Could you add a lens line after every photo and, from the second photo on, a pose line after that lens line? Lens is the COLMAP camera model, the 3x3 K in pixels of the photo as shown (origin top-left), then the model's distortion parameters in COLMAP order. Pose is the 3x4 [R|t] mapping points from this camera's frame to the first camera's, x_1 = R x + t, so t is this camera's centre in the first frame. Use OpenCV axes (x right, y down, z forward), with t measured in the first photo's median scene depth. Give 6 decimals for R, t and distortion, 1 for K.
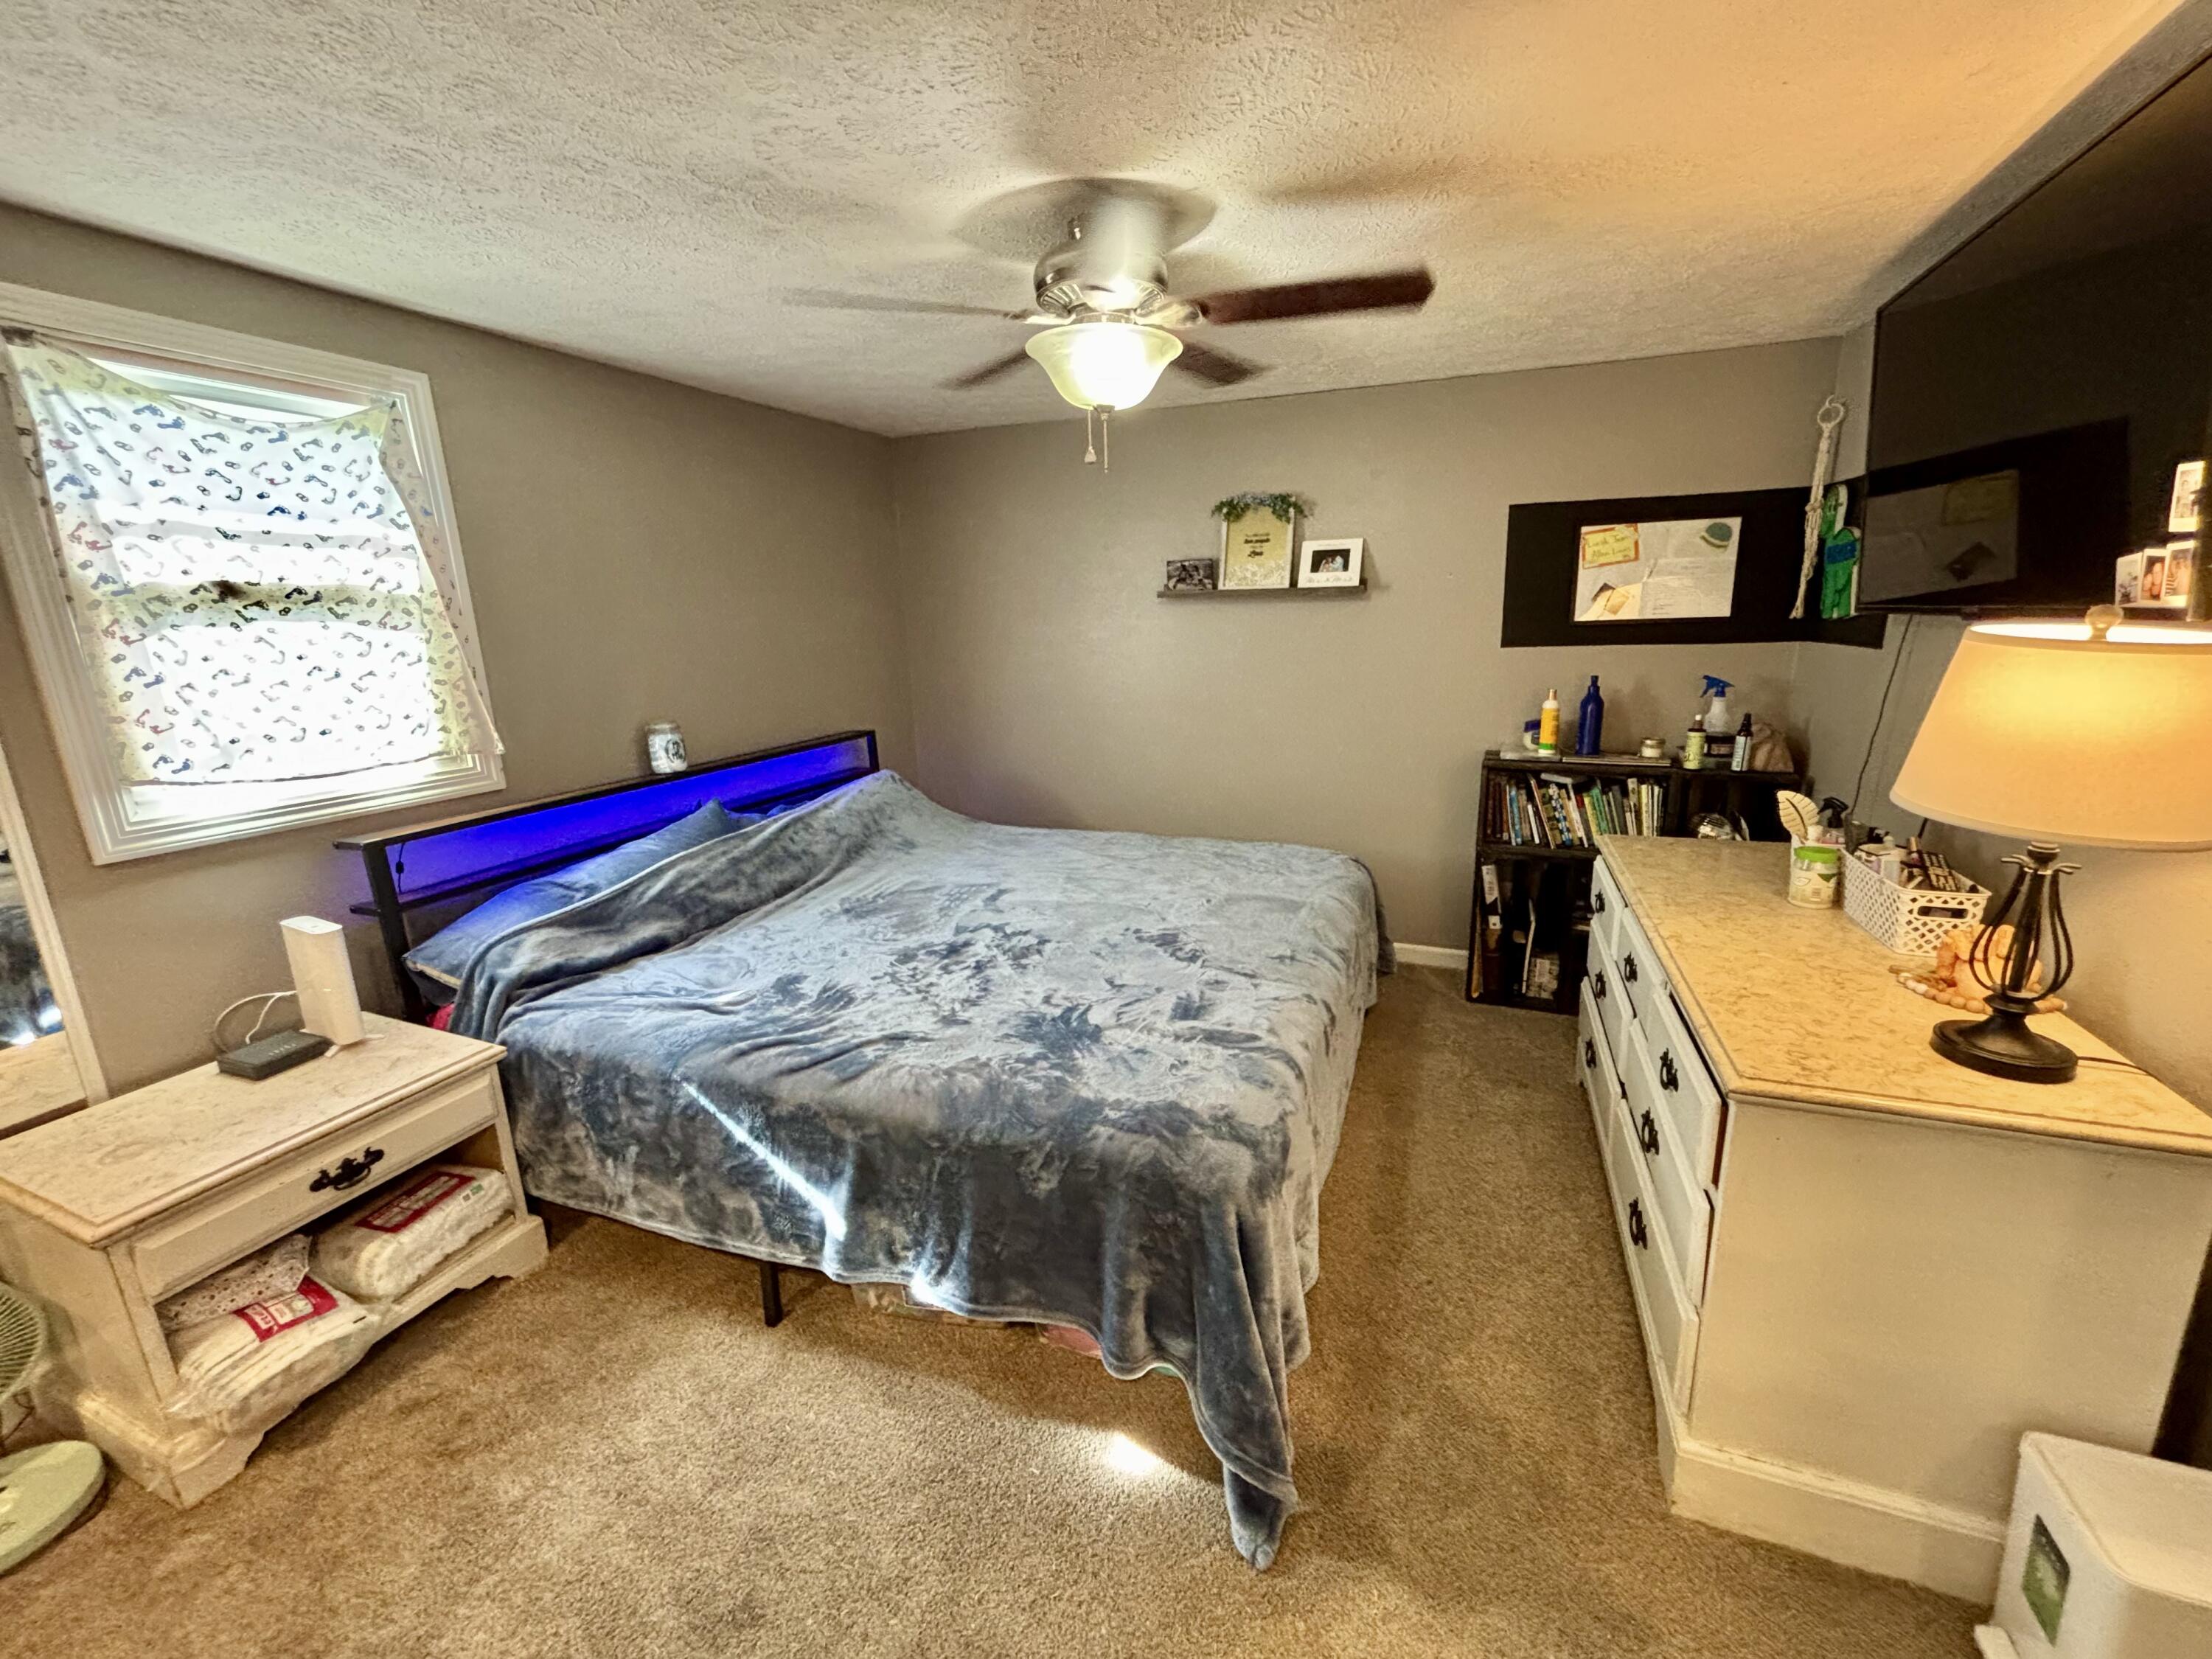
lens RADIAL K [[898.1, 0, 1106.5], [0, 898.1, 825.6], [0, 0, 1]] dist [0.010669, -0.001228]
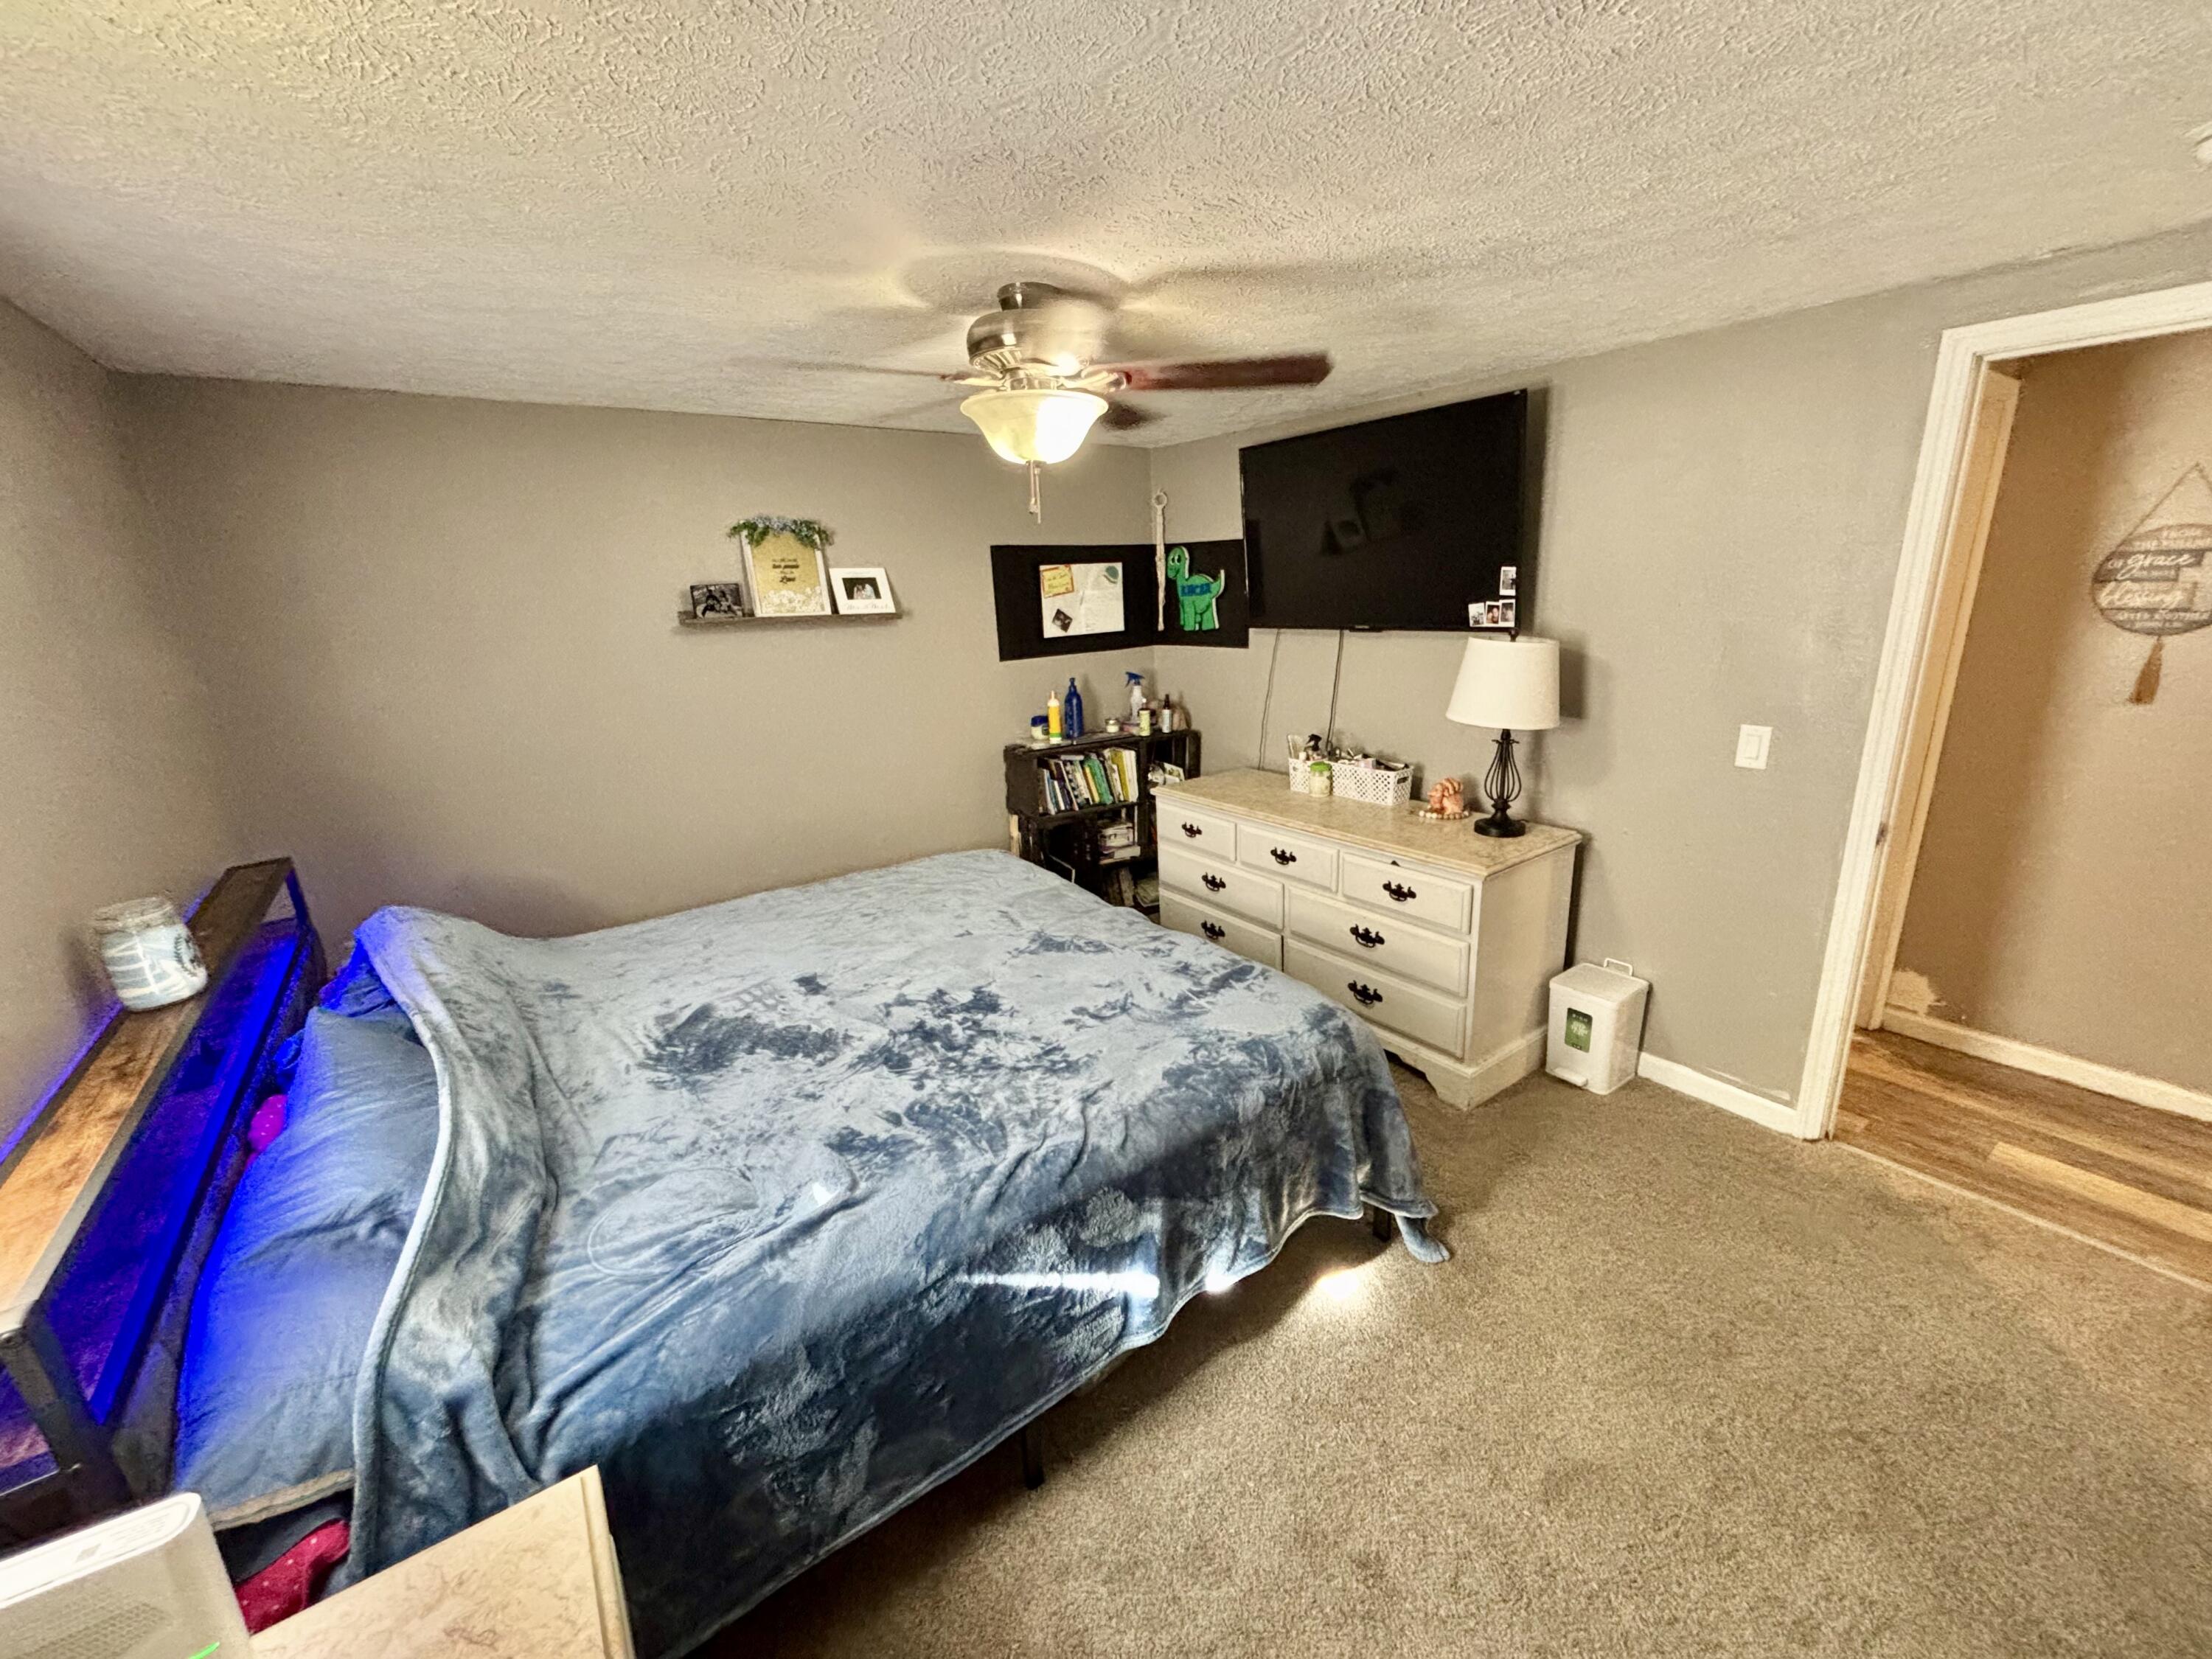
lens RADIAL K [[898.1, 0, 1108.5], [0, 898.1, 830.5], [0, 0, 1]] dist [0.010669, -0.001228]
pose [[0.530808, -0.217535, 0.819098, -0.571482], [0.218210, 0.968991, 0.115935, -0.090465], [-0.818918, 0.117196, 0.561817, 0.239401]]
